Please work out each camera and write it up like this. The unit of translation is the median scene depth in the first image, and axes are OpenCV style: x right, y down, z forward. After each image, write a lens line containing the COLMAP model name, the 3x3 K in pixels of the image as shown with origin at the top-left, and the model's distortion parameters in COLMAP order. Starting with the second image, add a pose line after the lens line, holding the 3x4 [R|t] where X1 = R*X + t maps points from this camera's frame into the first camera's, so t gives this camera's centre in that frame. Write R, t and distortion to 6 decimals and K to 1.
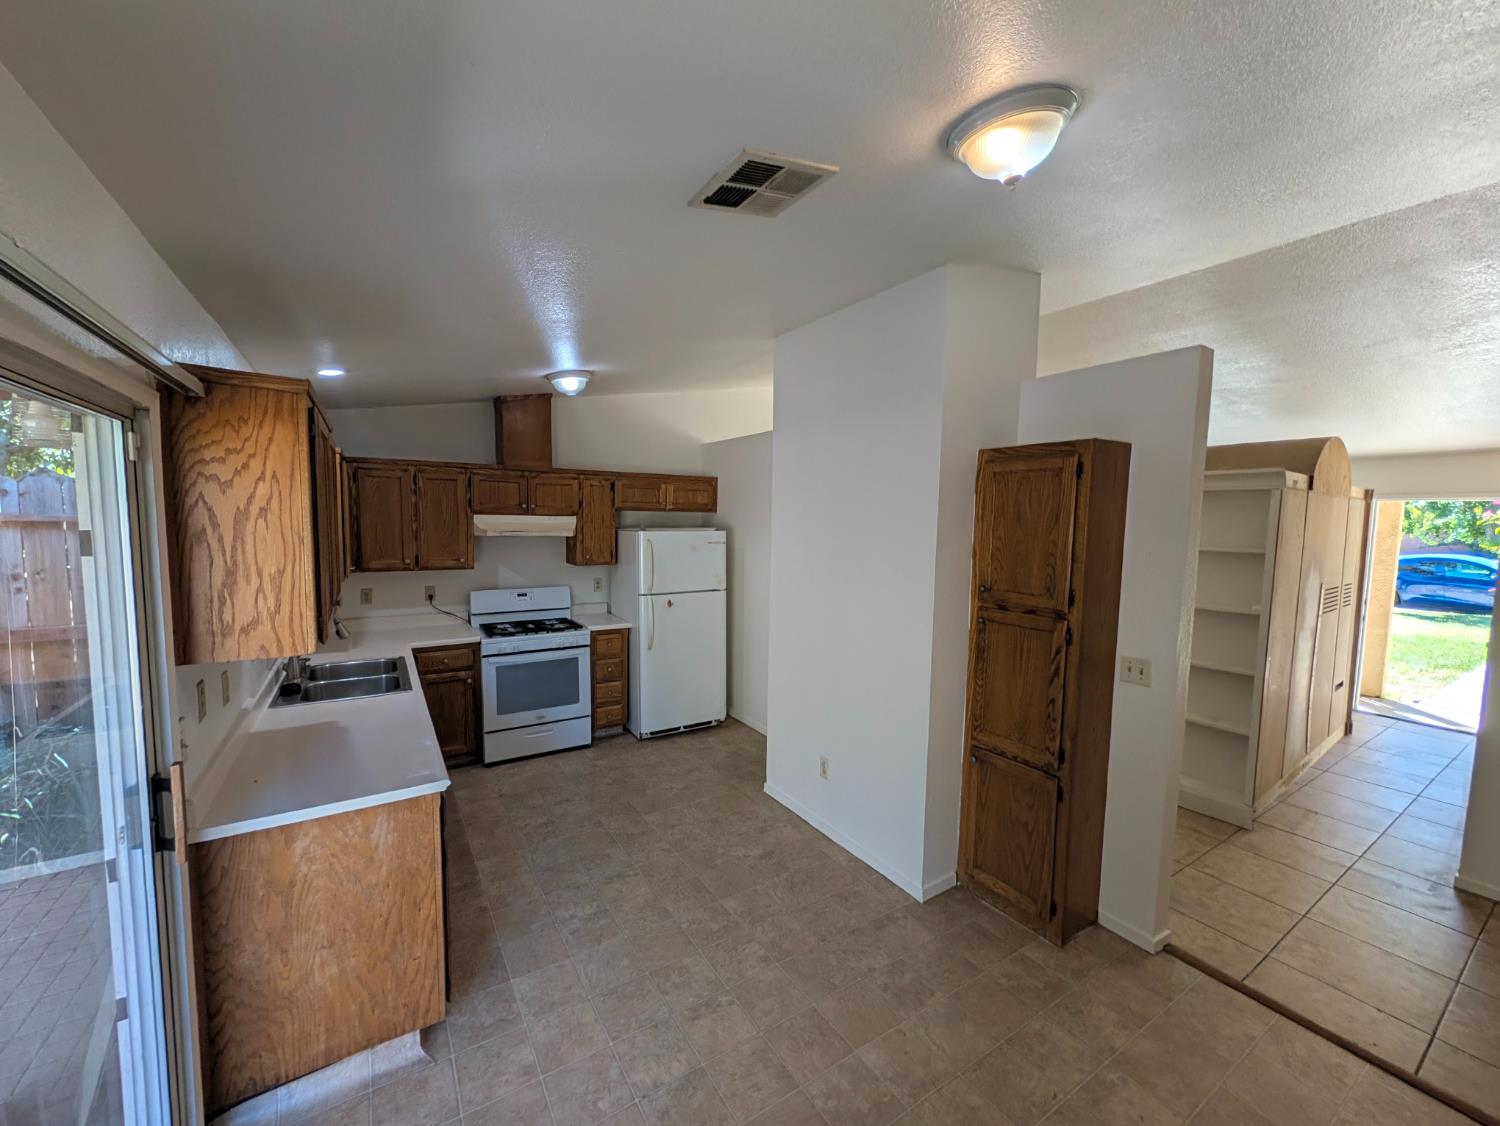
lens RADIAL K [[579.2, 0, 750.0], [0, 579.2, 563.0], [0, 0, 1]] dist [0.001980, 0.000308]
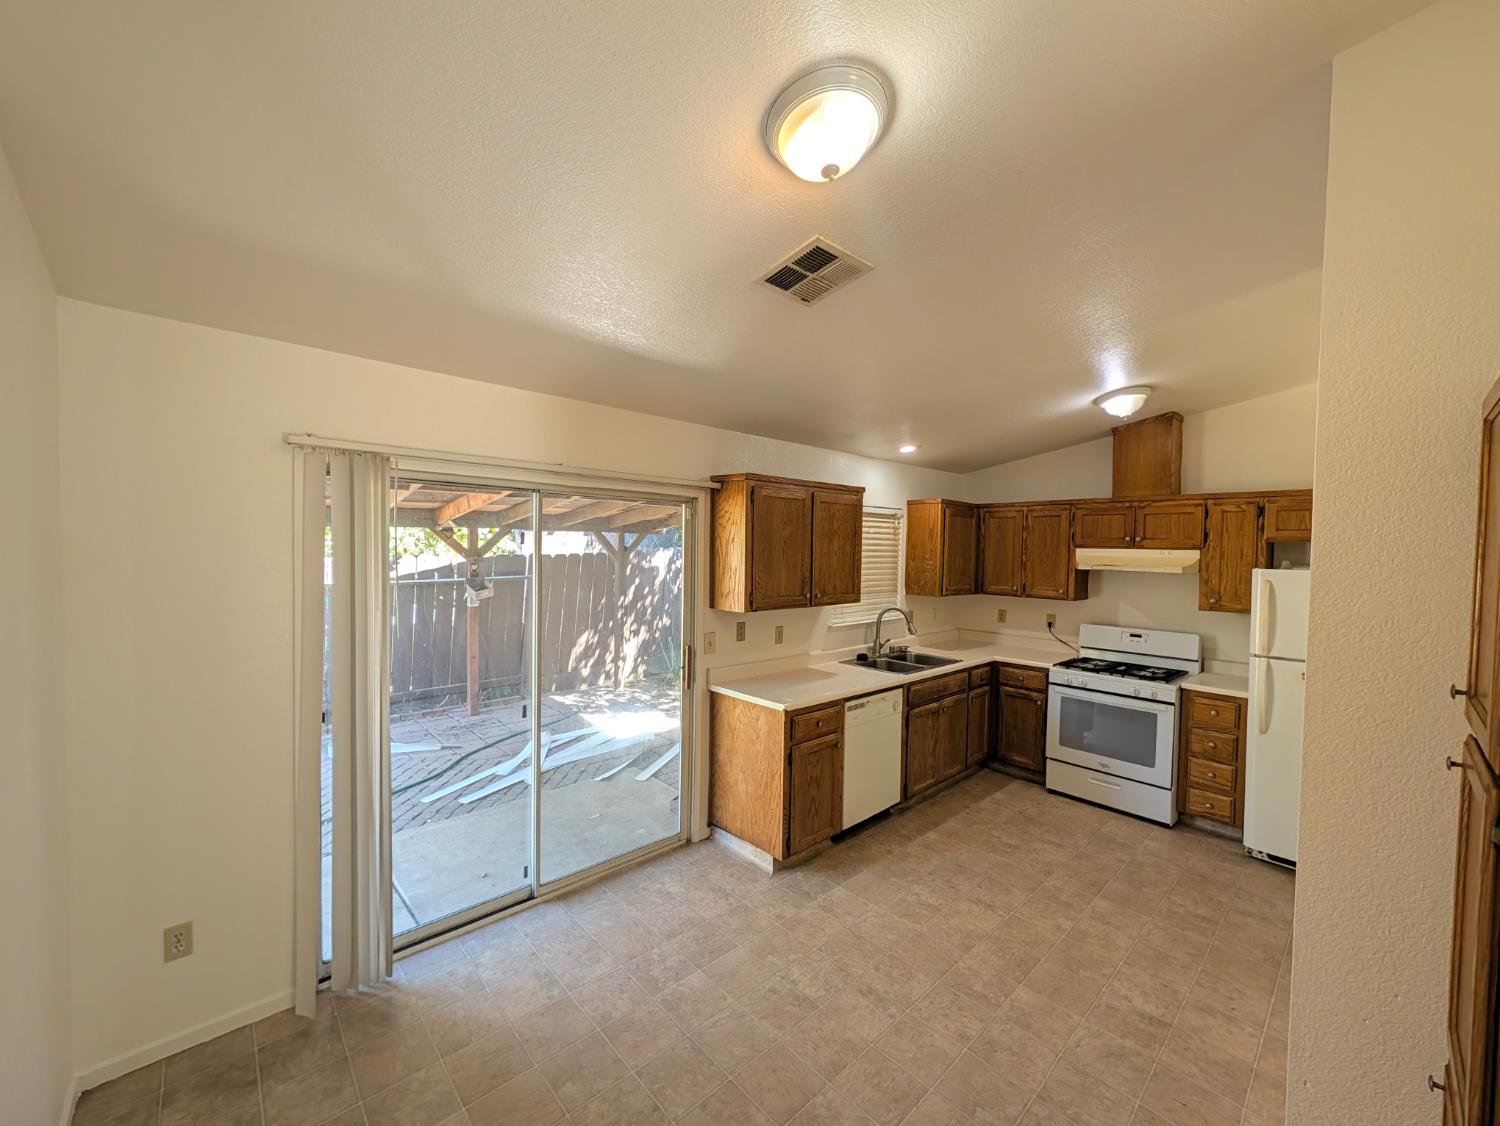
lens RADIAL K [[579.2, 0, 750.0], [0, 579.2, 563.0], [0, 0, 1]] dist [0.001980, 0.000308]
pose [[0.203343, 0.015173, -0.978990, 0.442563], [-0.090851, 0.995859, -0.003436, -0.001383], [0.974883, 0.089640, 0.203879, 0.237665]]
